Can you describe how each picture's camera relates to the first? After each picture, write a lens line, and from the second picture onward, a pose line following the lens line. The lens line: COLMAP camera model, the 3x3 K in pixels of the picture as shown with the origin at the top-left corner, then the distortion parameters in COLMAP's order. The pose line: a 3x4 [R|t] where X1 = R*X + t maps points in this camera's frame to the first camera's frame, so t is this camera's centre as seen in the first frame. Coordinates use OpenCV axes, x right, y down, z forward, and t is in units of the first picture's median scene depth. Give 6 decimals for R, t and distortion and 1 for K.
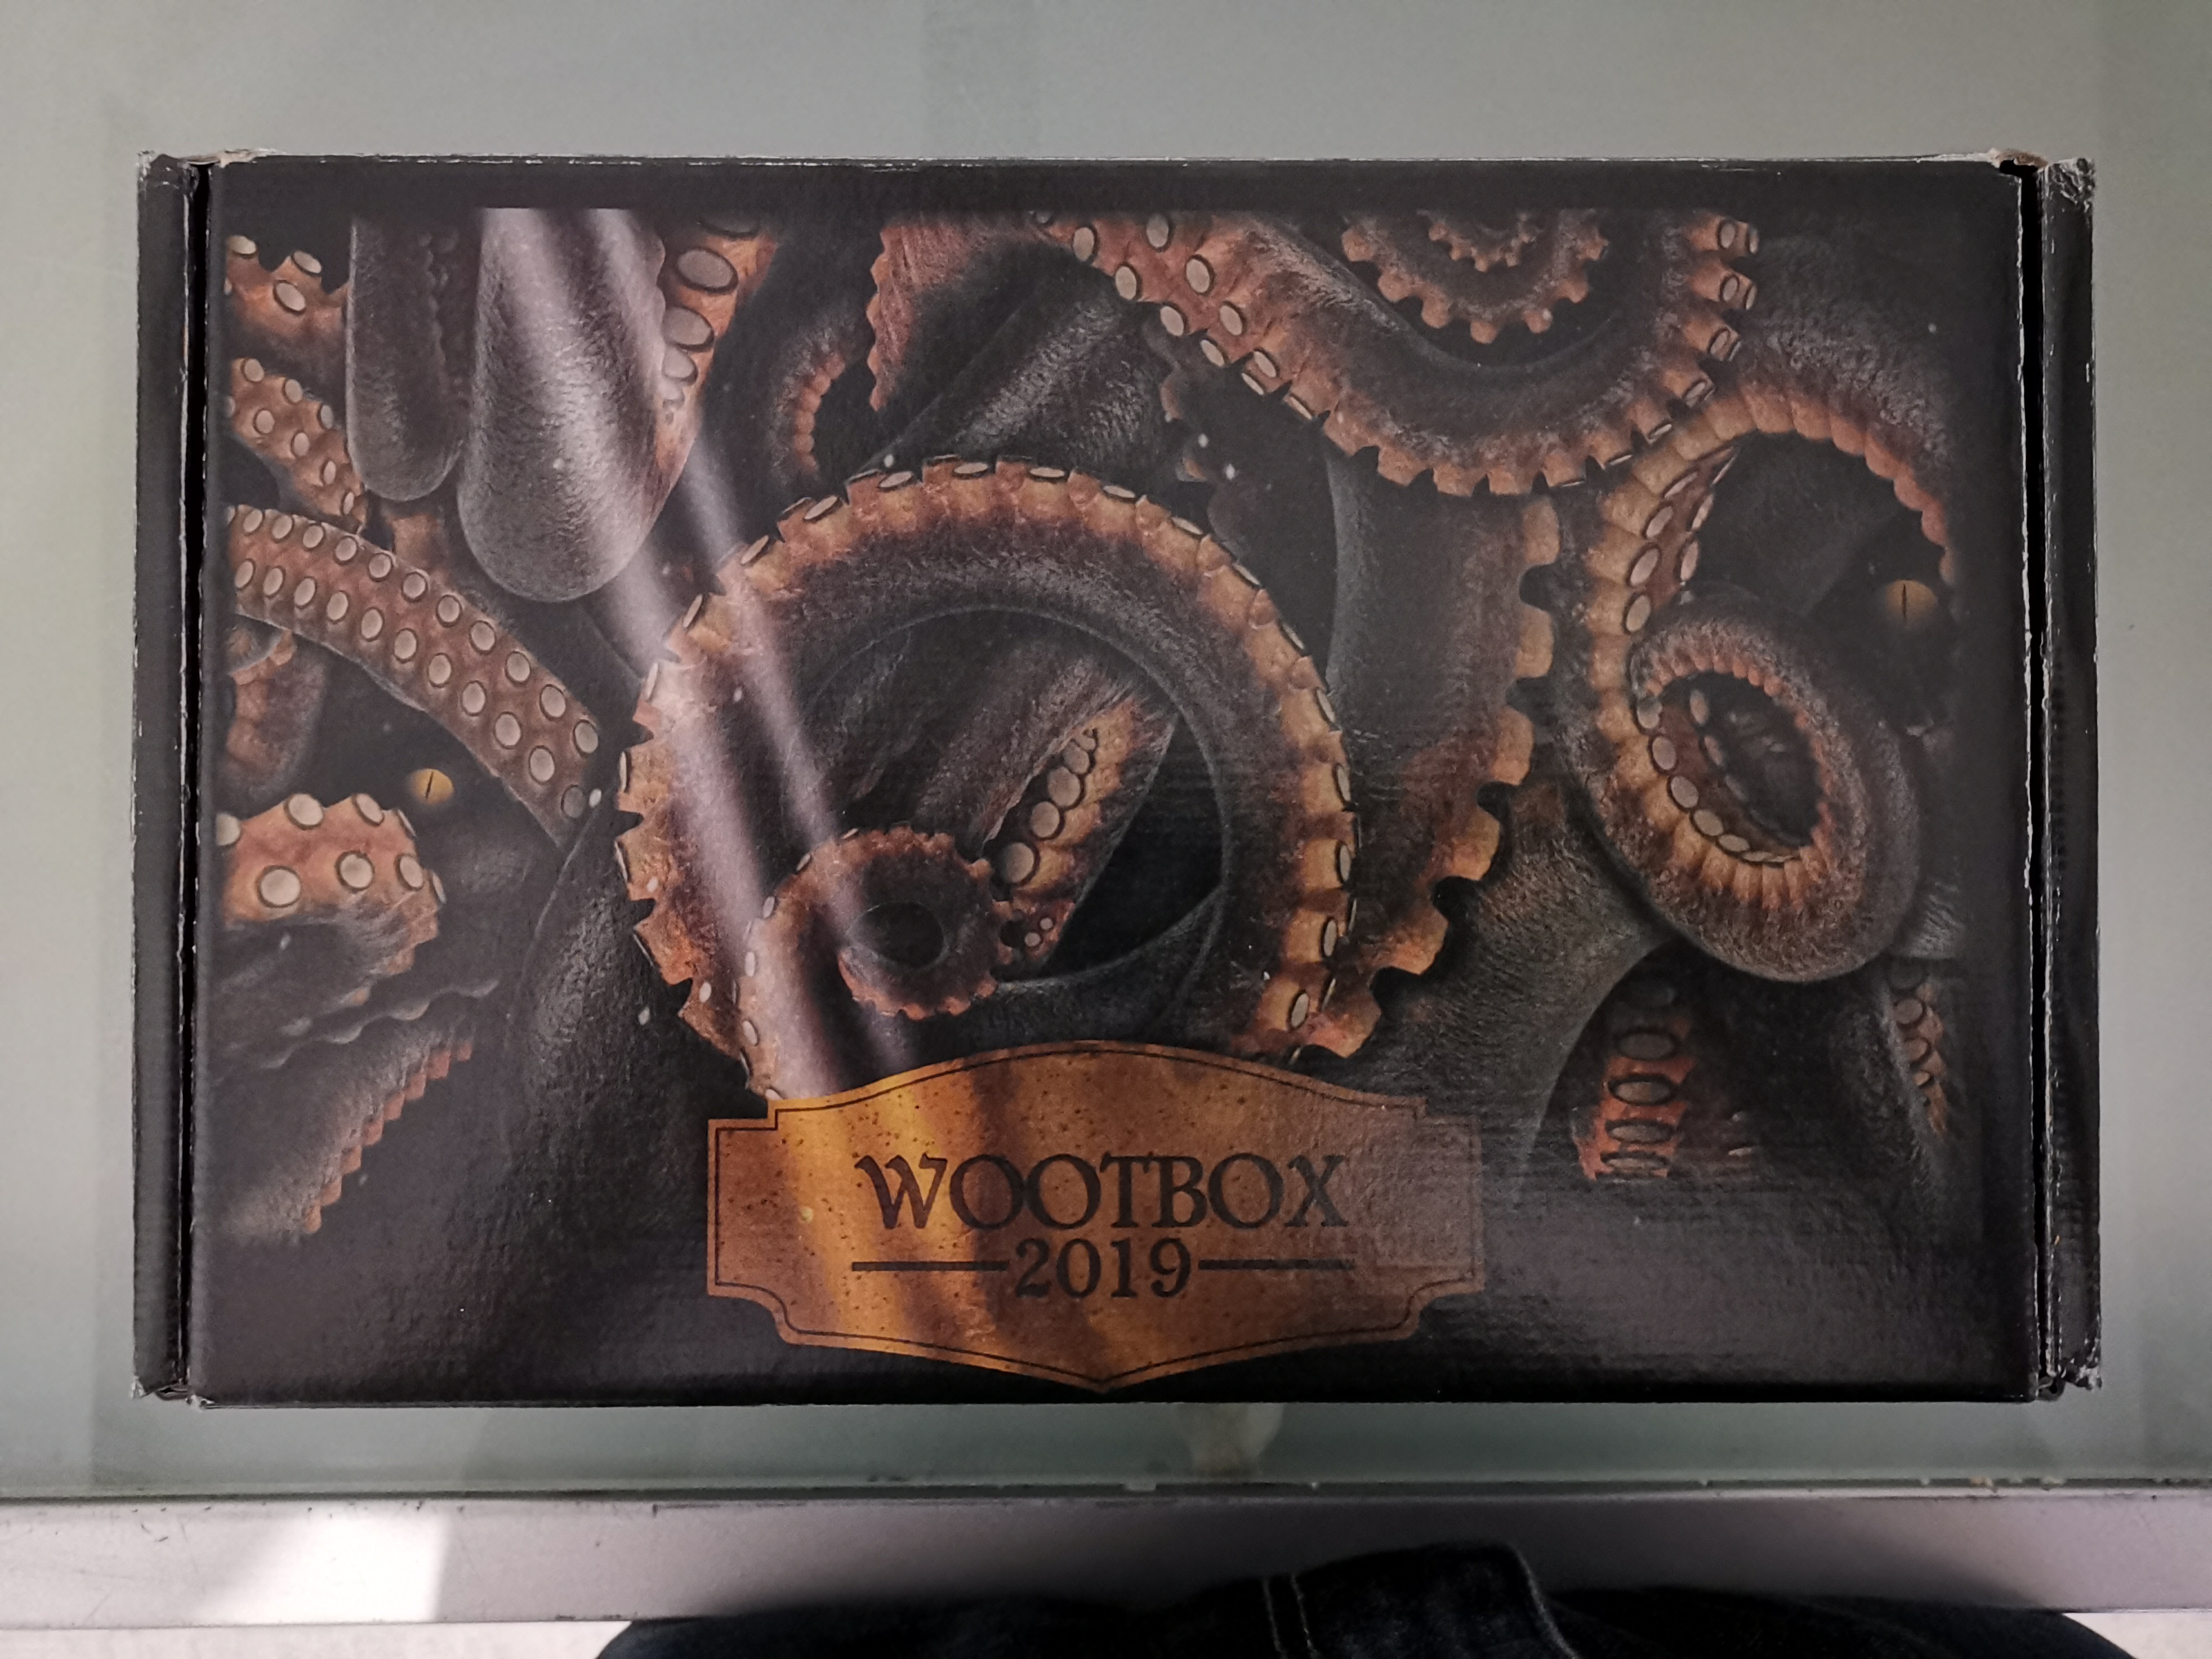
lens RADIAL K [[1793.3, 0, 1106.0], [0, 1793.3, 829.5], [0, 0, 1]] dist [0.030259, -0.009587]
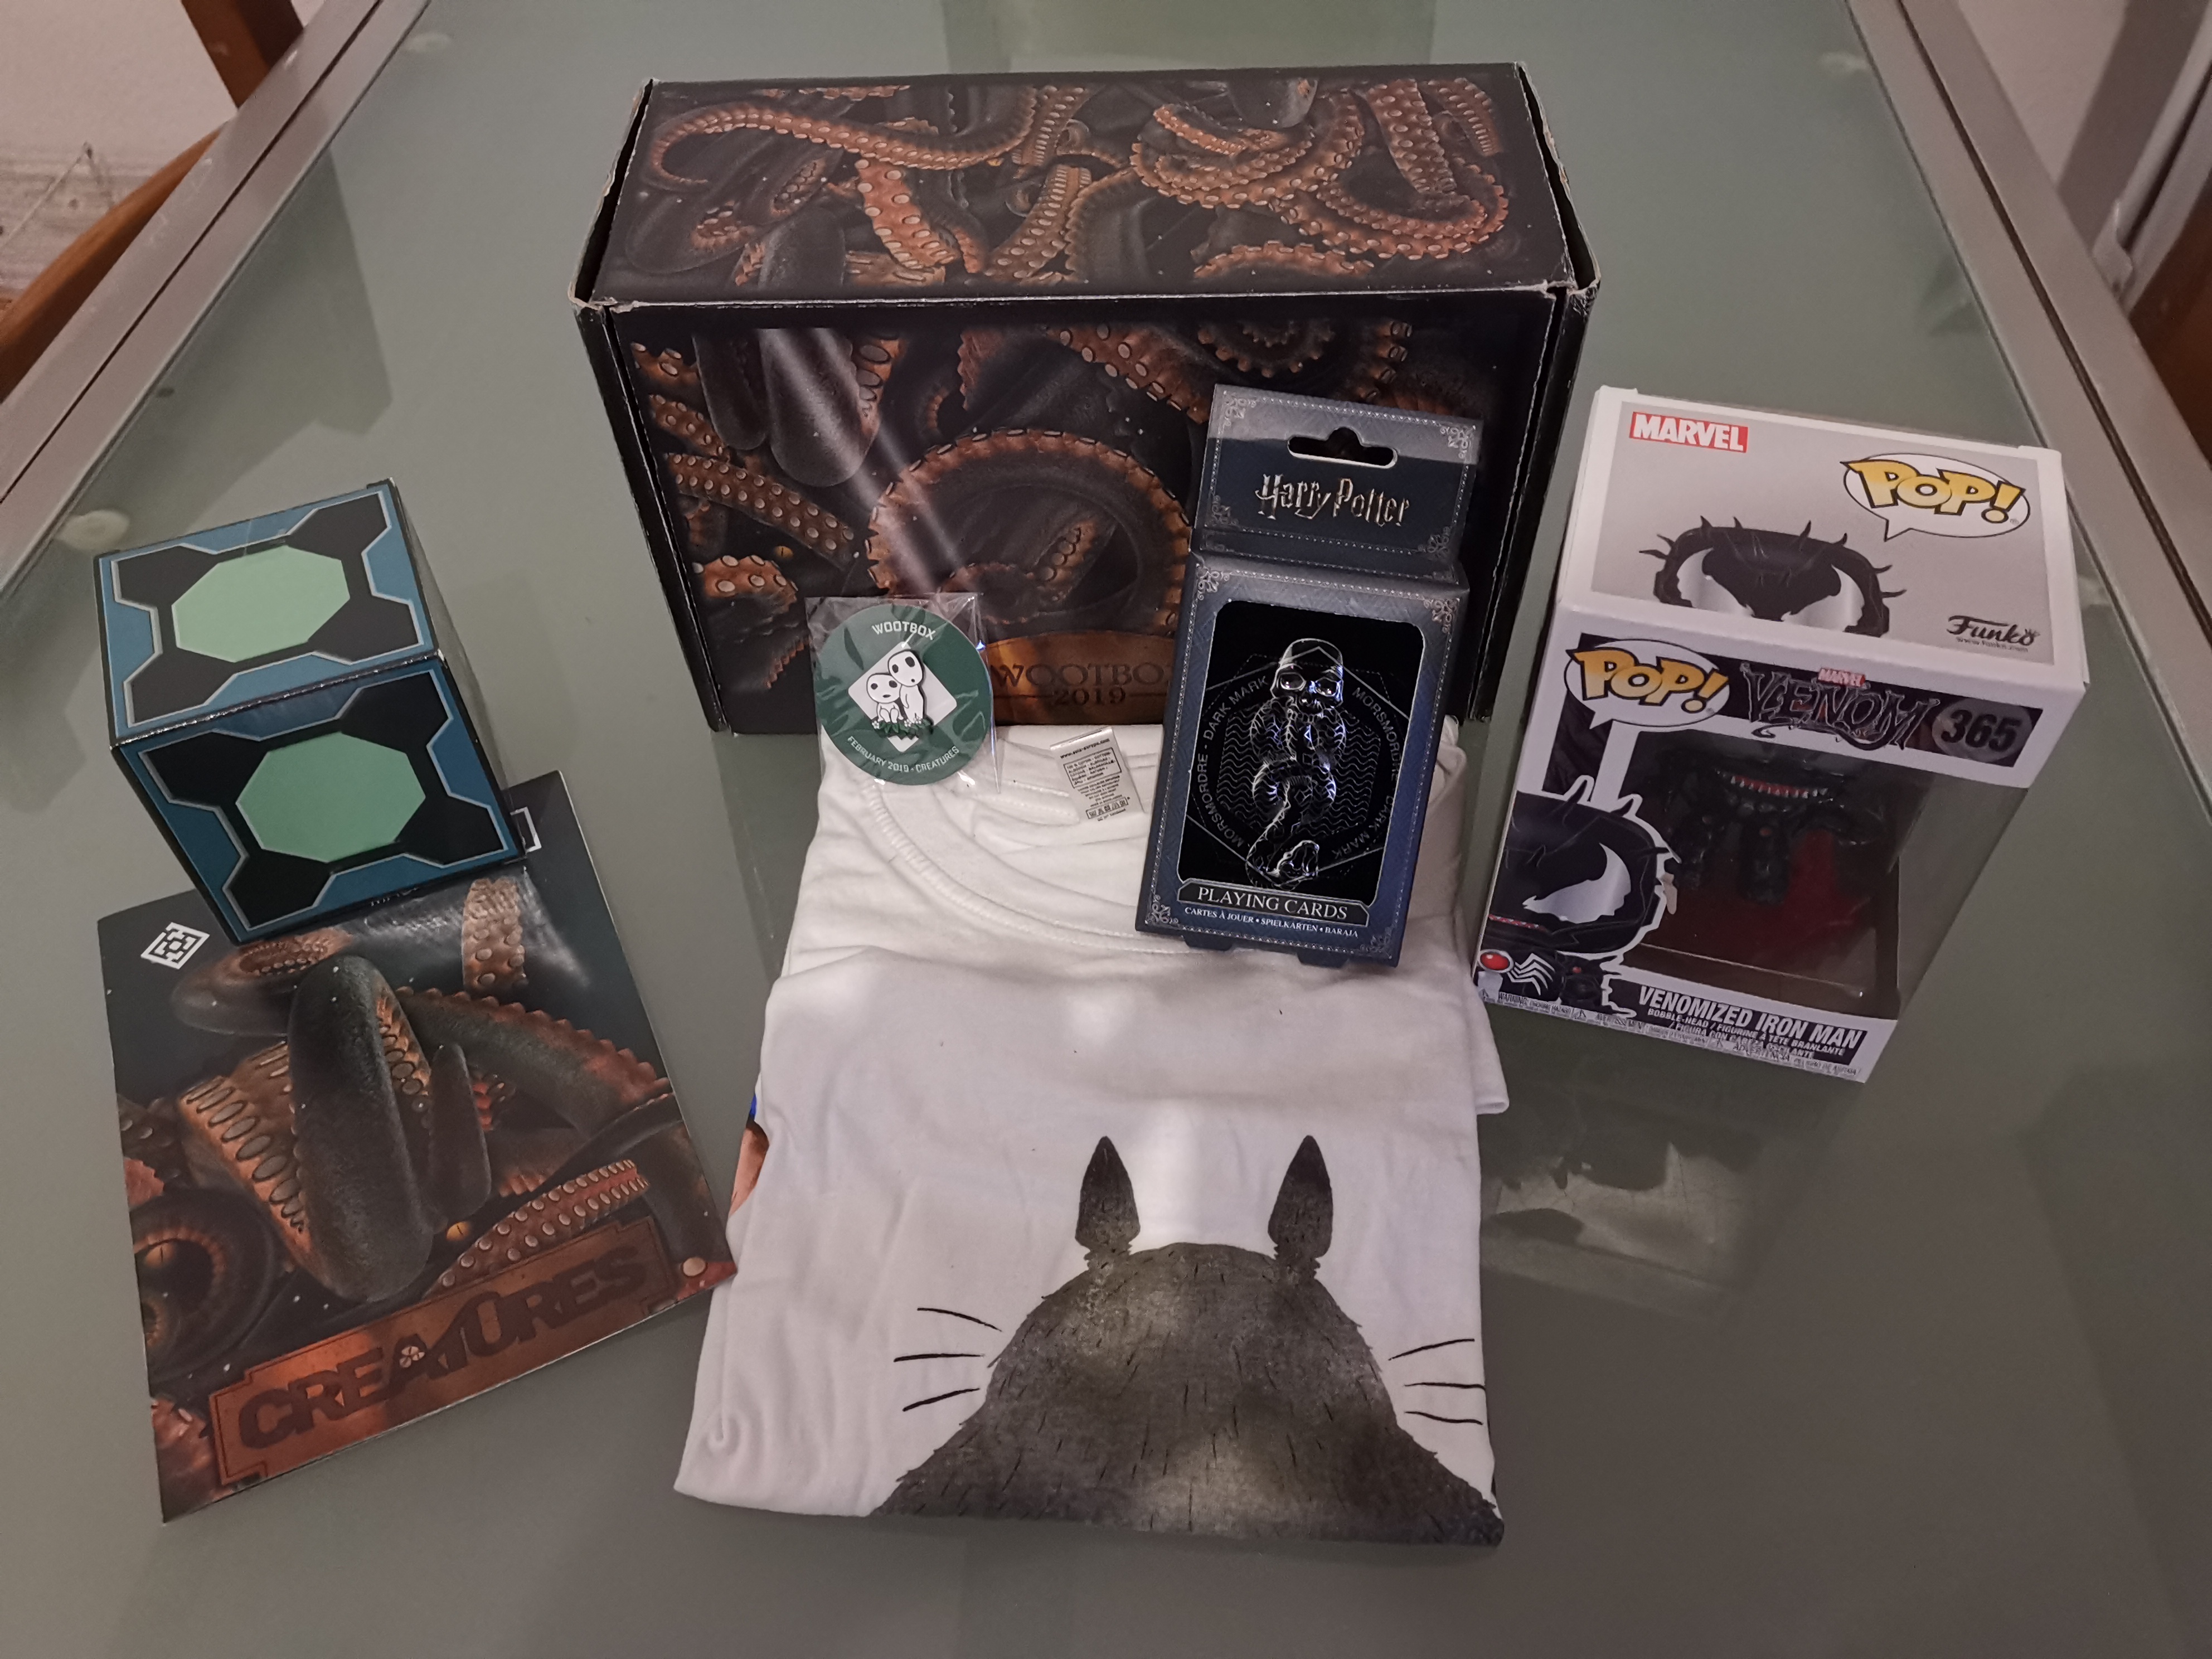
lens RADIAL K [[1793.3, 0, 1106.0], [0, 1793.3, 829.5], [0, 0, 1]] dist [0.030259, -0.009587]
pose [[0.999711, -0.005387, -0.023444, 0.075453], [0.022088, 0.591557, 0.805960, -1.593613], [0.009527, -0.806245, 0.591505, -0.587027]]
